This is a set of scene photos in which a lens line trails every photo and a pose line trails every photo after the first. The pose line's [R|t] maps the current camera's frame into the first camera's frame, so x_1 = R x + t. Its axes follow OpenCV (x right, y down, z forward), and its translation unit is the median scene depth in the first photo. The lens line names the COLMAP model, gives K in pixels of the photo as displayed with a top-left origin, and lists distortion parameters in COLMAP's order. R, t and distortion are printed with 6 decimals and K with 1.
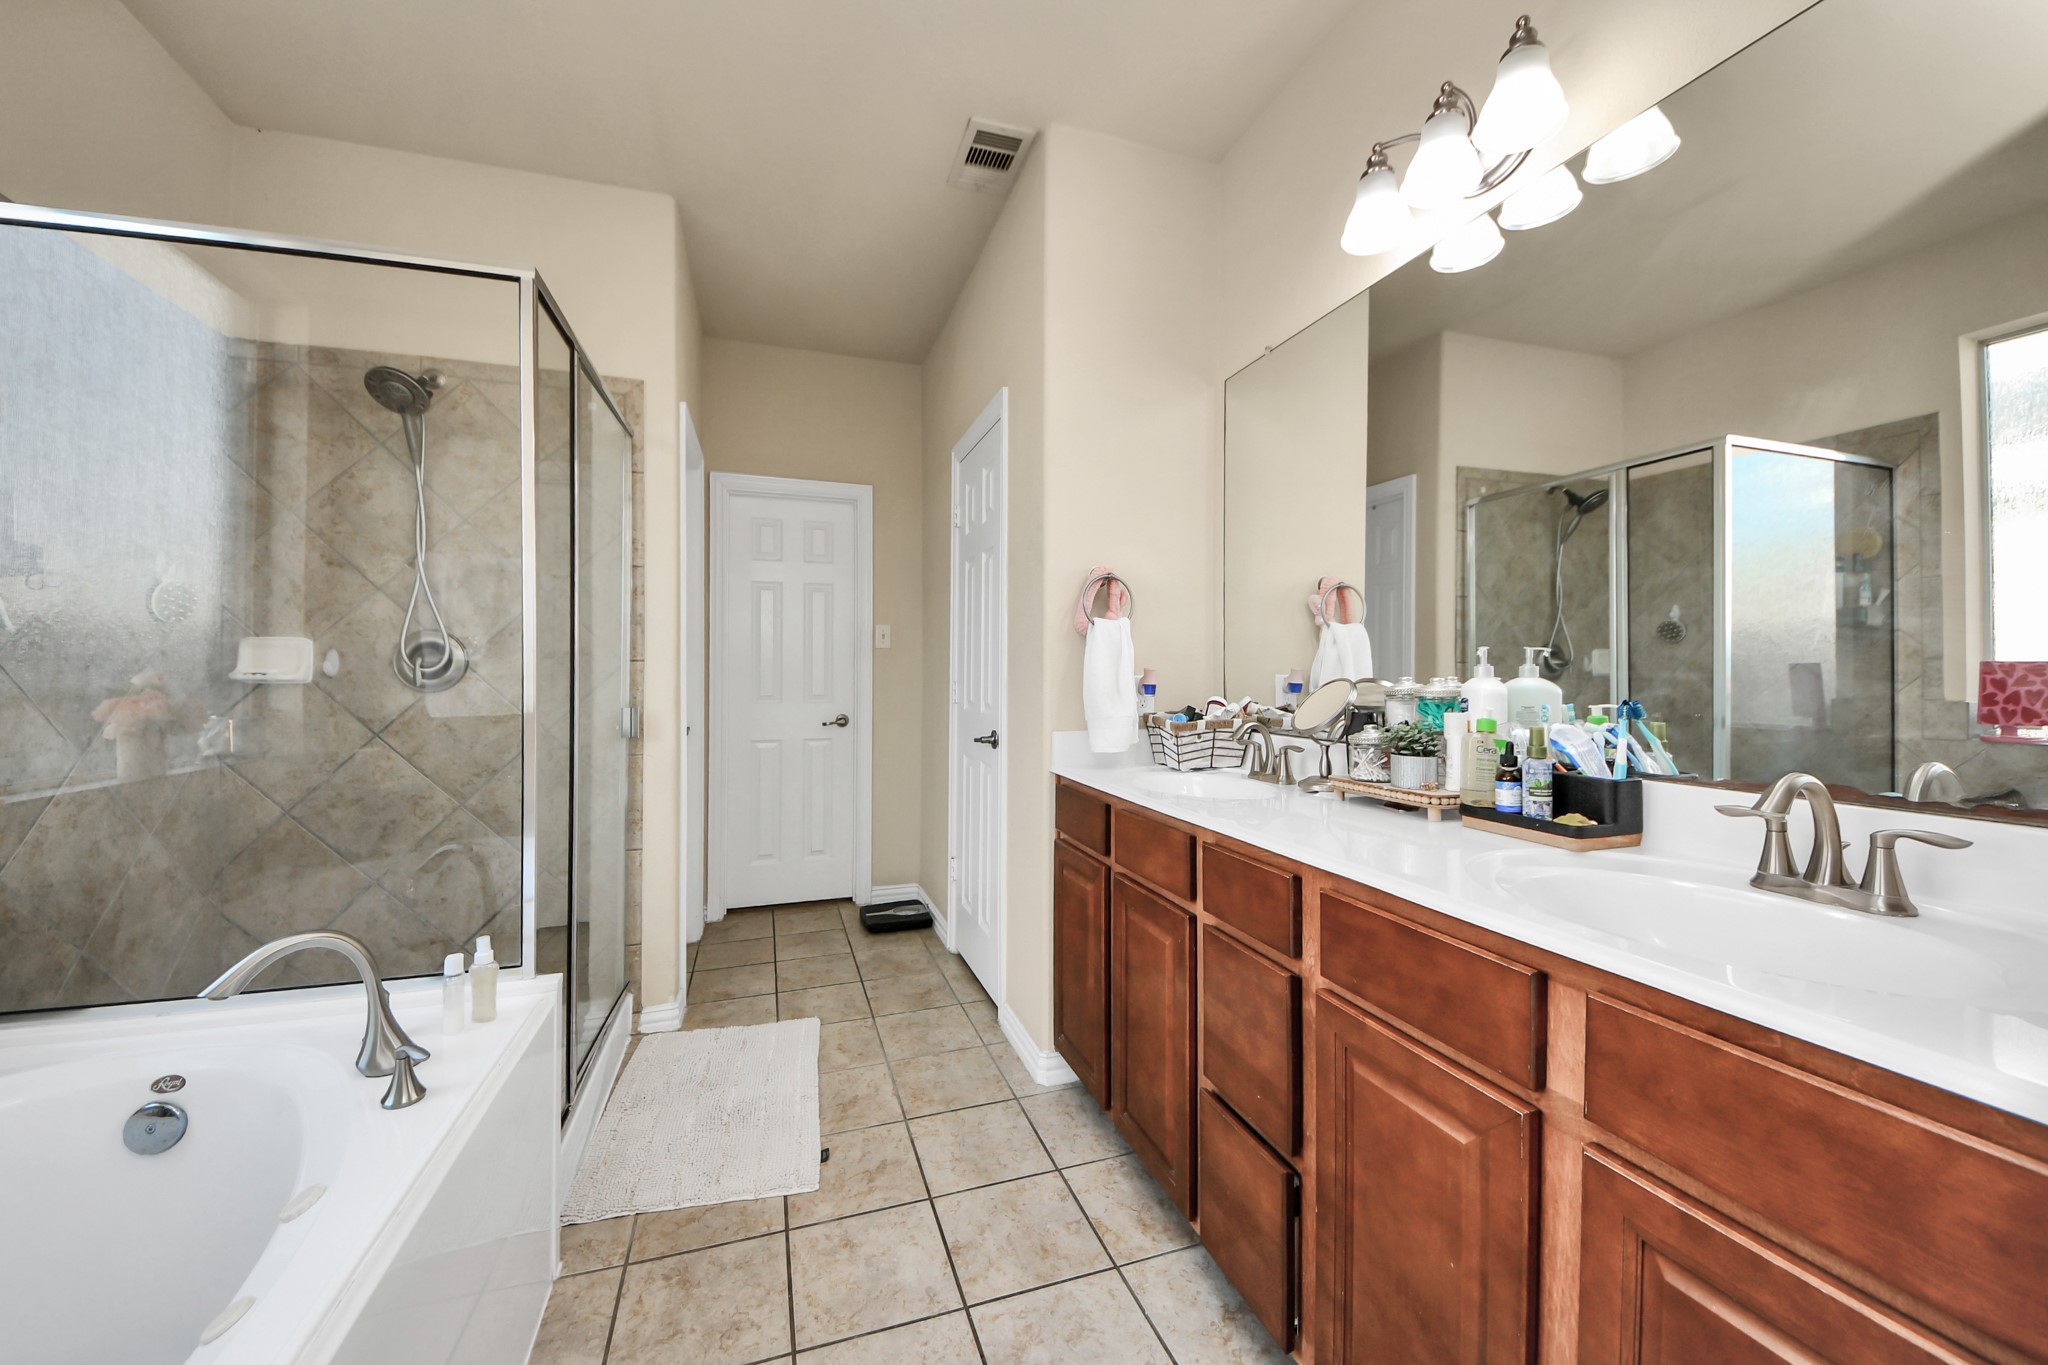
lens RADIAL K [[737.0, 0, 1024.0], [0, 737.0, 682.5], [0, 0, 1]] dist [0.039827, -0.023777]
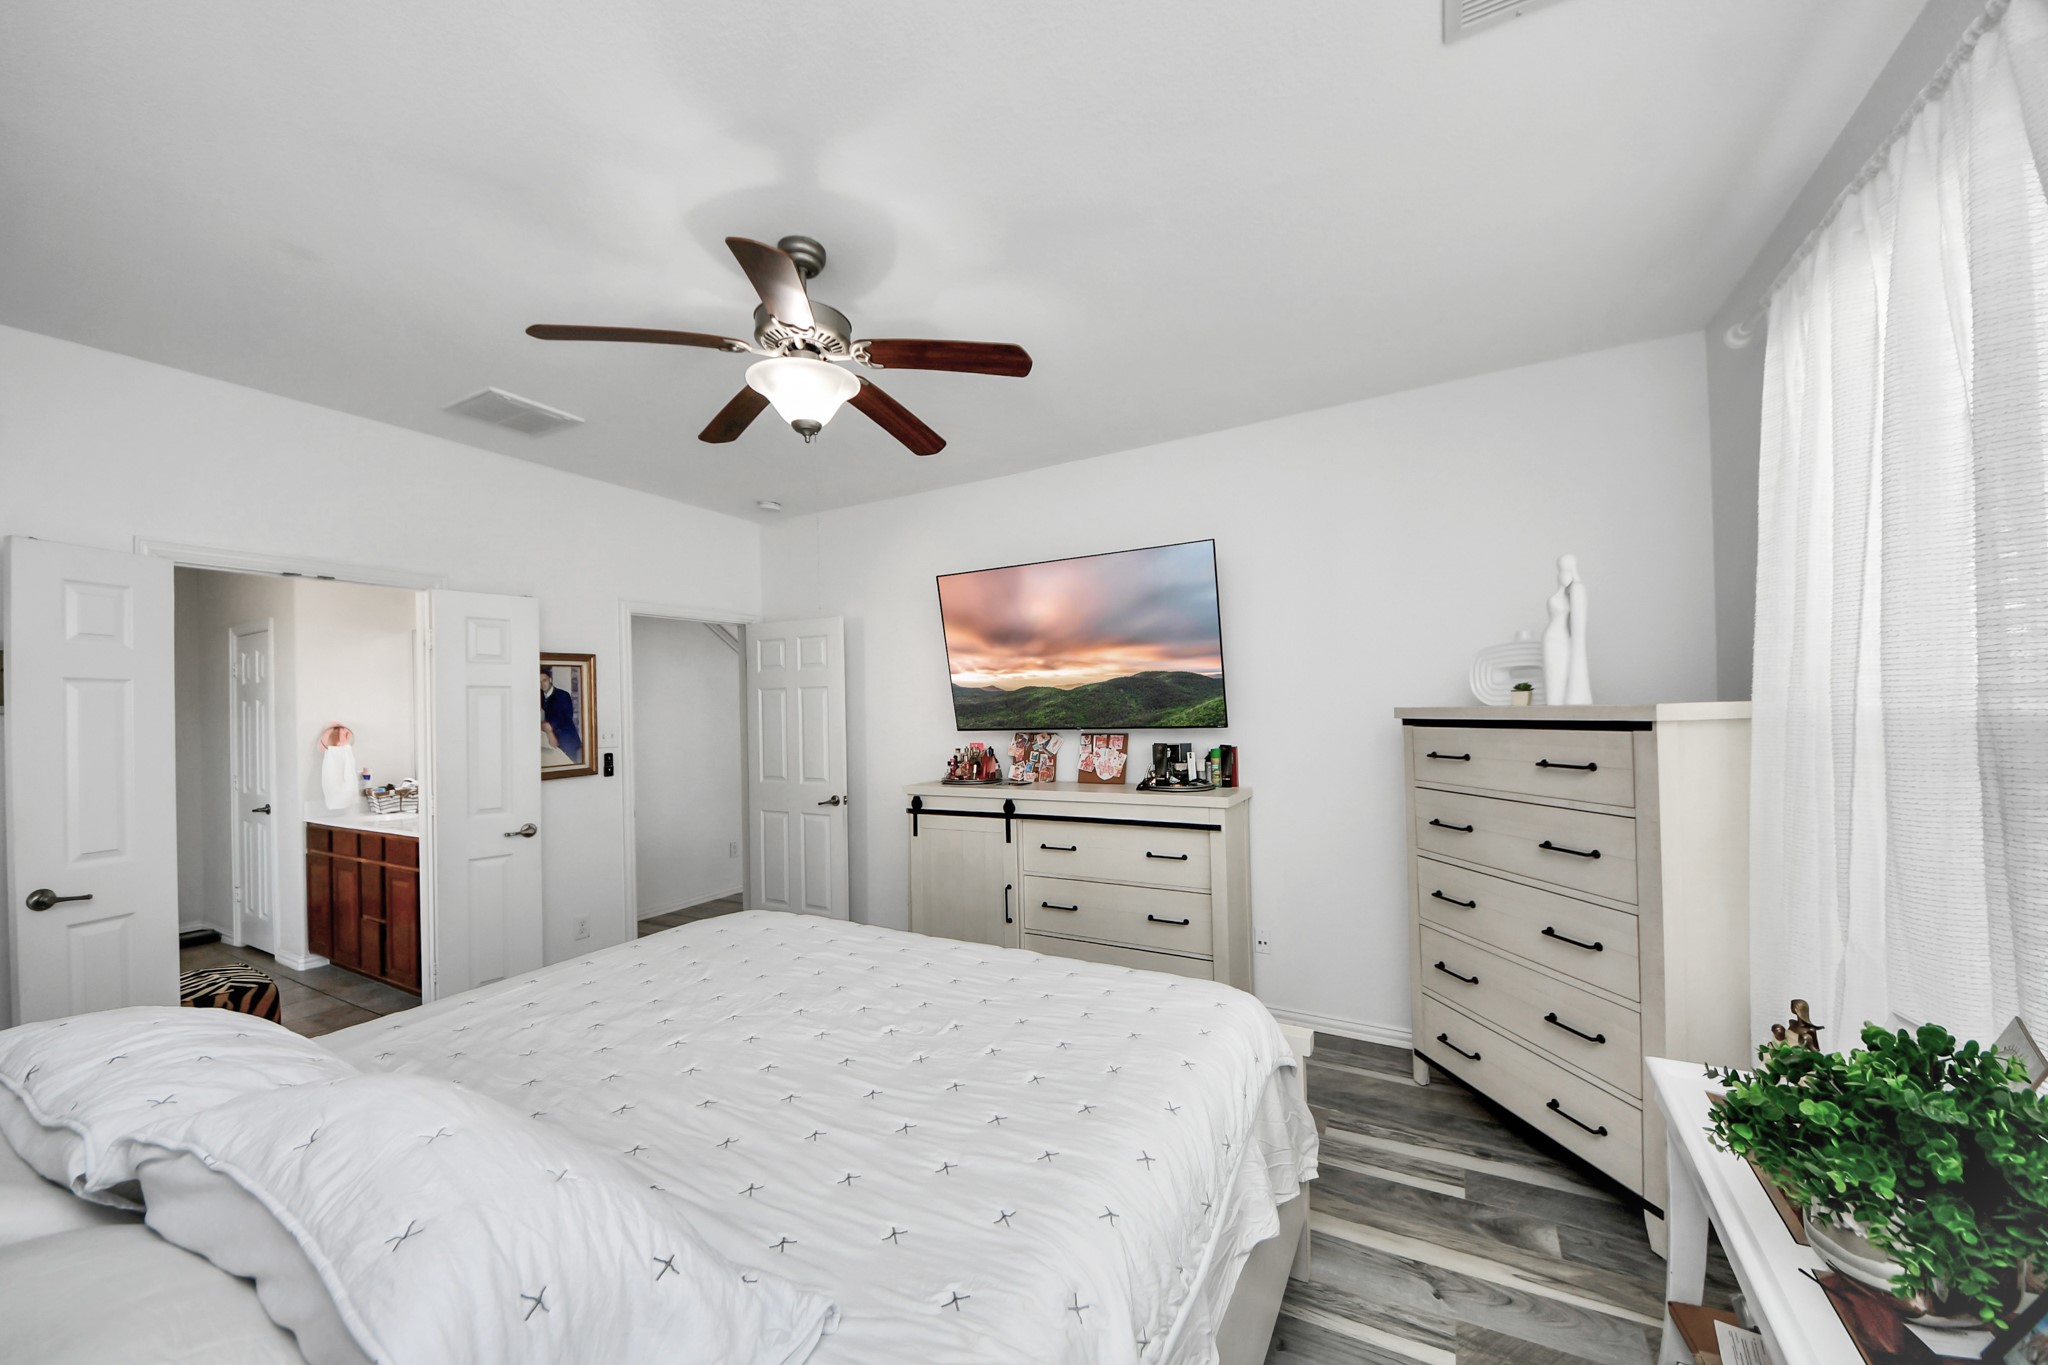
lens RADIAL K [[761.9, 0, 1018.0], [0, 761.9, 672.9], [0, 0, 1]] dist [0.051504, -0.026913]
pose [[0.765068, -0.021945, 0.643576, 0.169297], [0.037590, 0.999237, -0.010614, -0.198545], [-0.642852, 0.032312, 0.765309, -1.962382]]
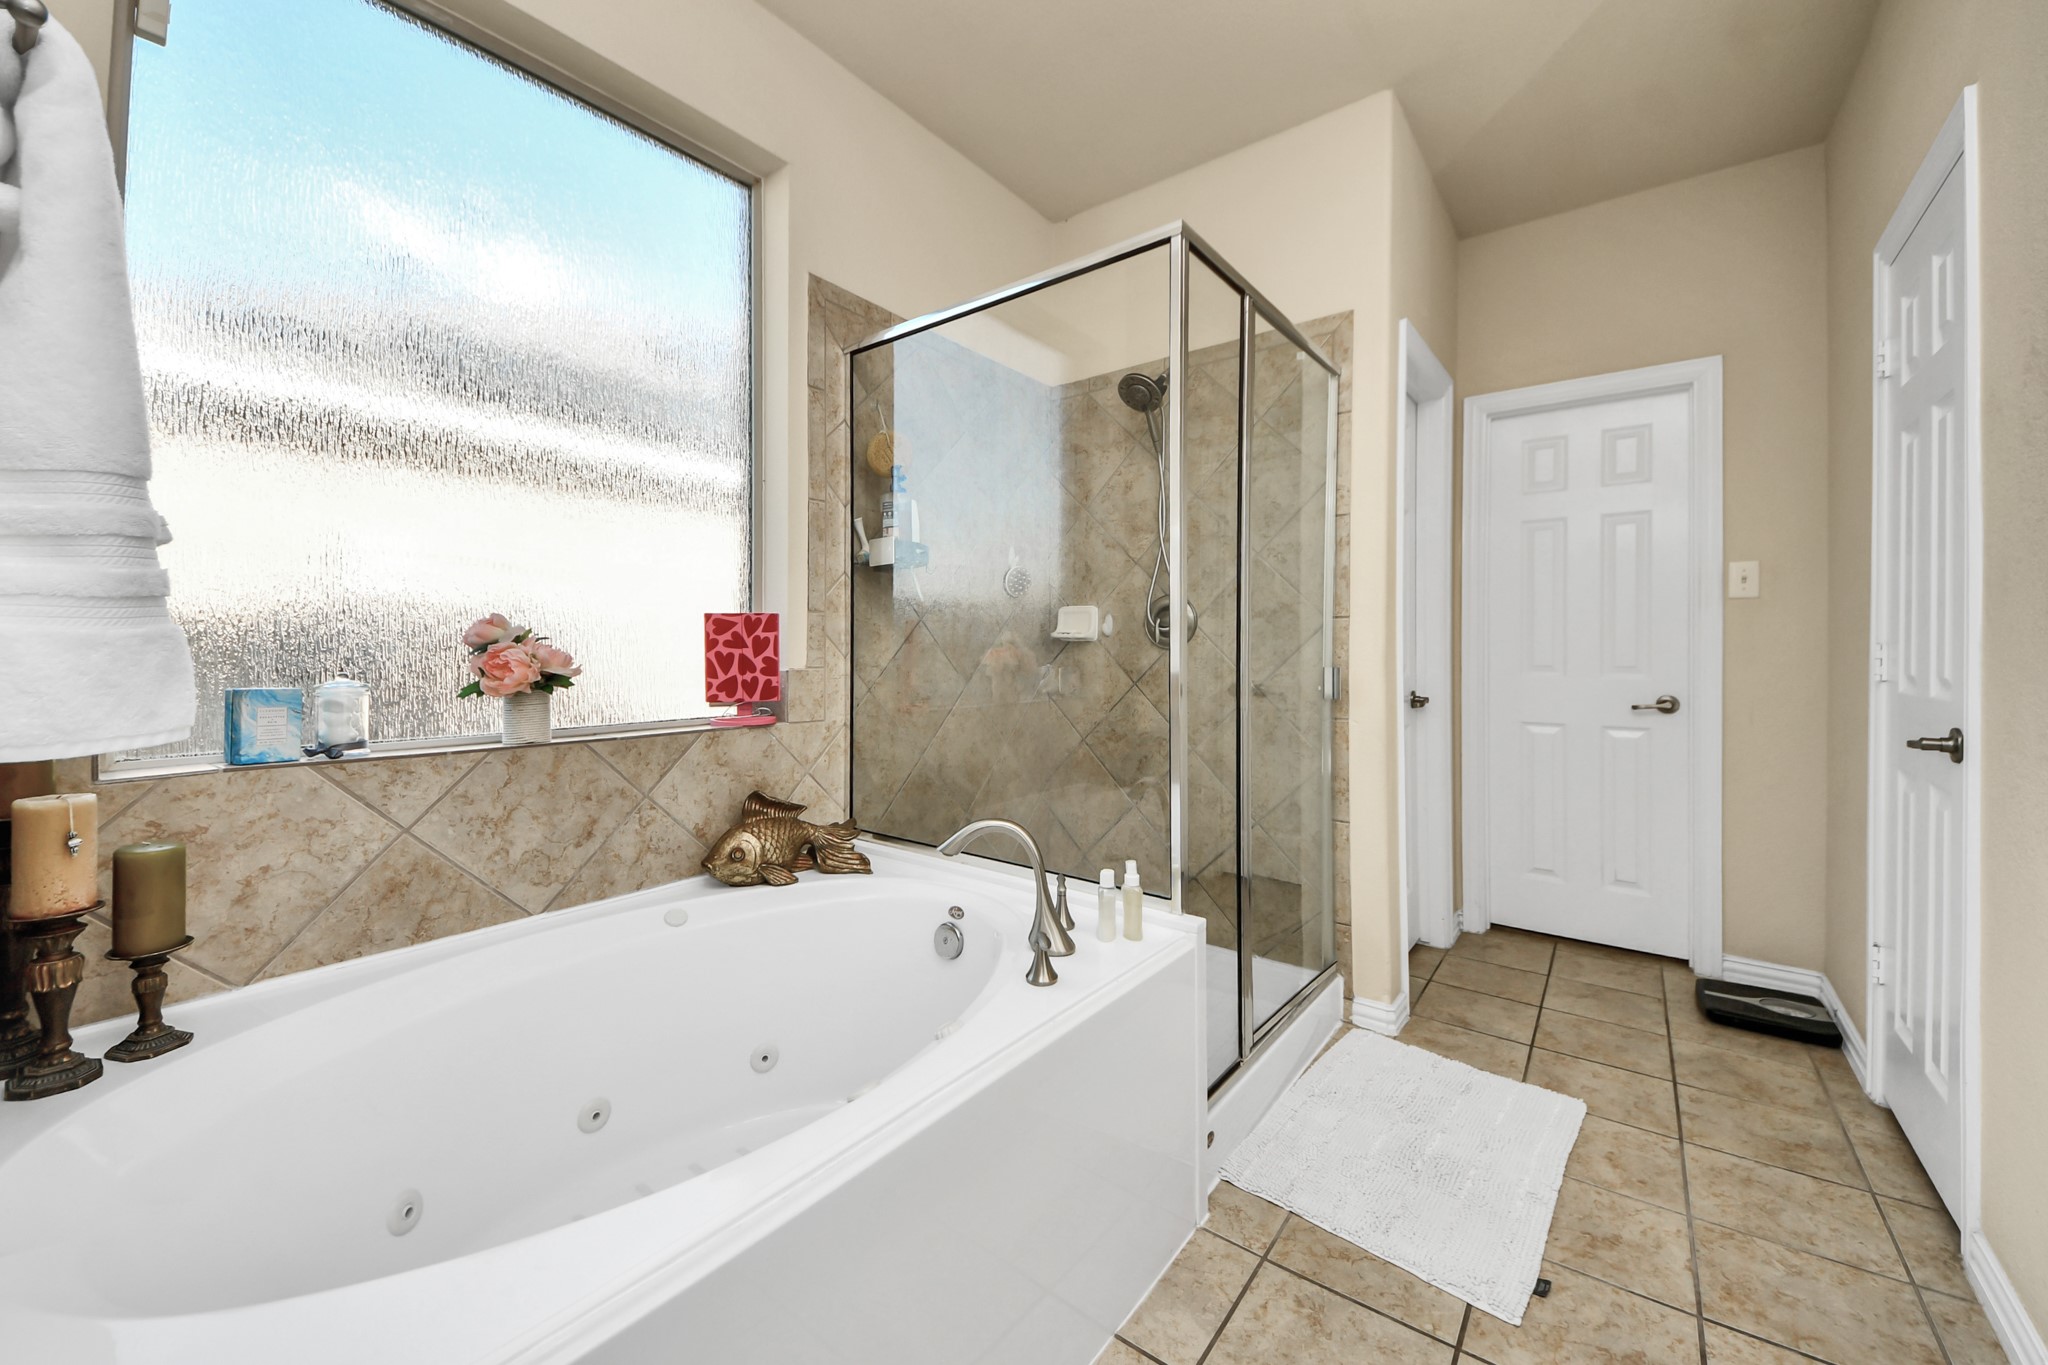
lens RADIAL K [[773.8, 0, 1025.1], [0, 773.8, 659.9], [0, 0, 1]] dist [0.043457, -0.025015]
pose [[0.554268, 0.008335, -0.832297, 0.070144], [-0.011922, 0.999927, 0.002075, 0.027001], [0.832253, 0.008772, 0.554326, 0.136563]]
